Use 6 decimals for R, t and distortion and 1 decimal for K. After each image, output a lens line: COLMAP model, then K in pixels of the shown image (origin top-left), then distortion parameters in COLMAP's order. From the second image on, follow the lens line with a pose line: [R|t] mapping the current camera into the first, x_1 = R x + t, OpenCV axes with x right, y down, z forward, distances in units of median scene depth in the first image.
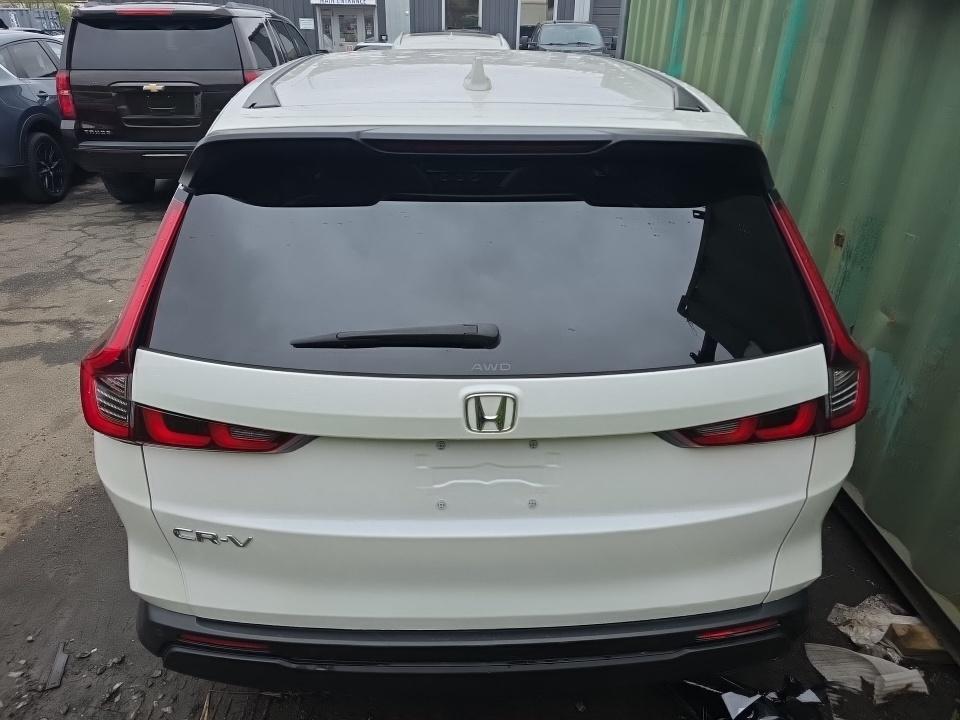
lens RADIAL K [[647.4, 0, 480.7], [0, 647.4, 346.4], [0, 0, 1]] dist [0.051441, -0.046141]
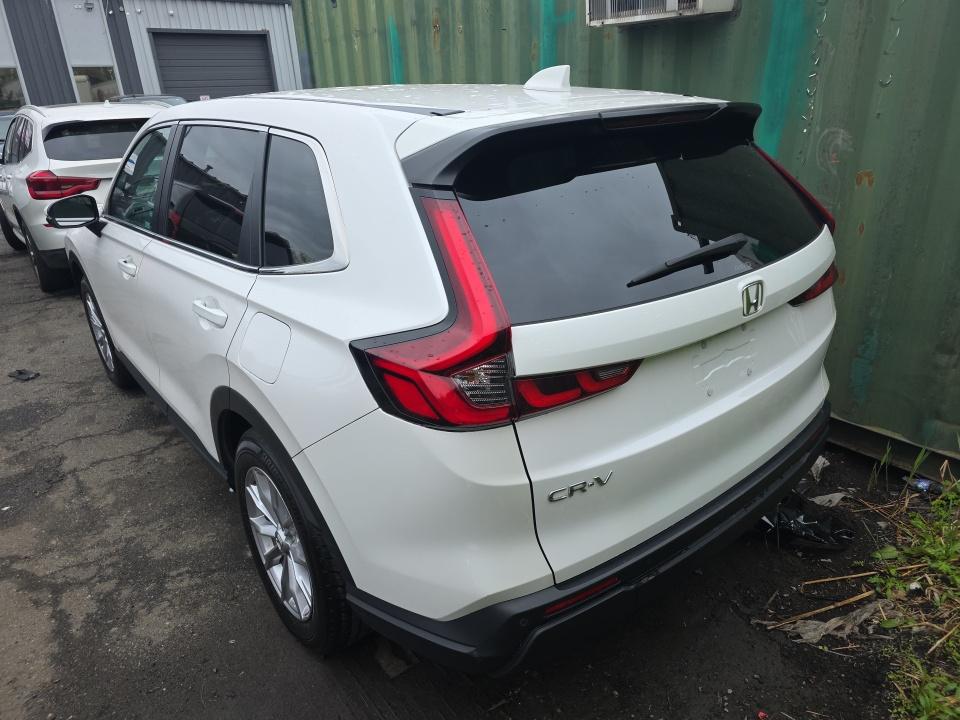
lens RADIAL K [[653.1, 0, 483.2], [0, 653.1, 360.3], [0, 0, 1]] dist [0.035397, -0.031945]
pose [[0.806289, -0.276584, 0.522876, -1.076937], [0.317230, 0.948267, 0.012425, 0.027005], [-0.499263, 0.155854, 0.852318, 0.120286]]
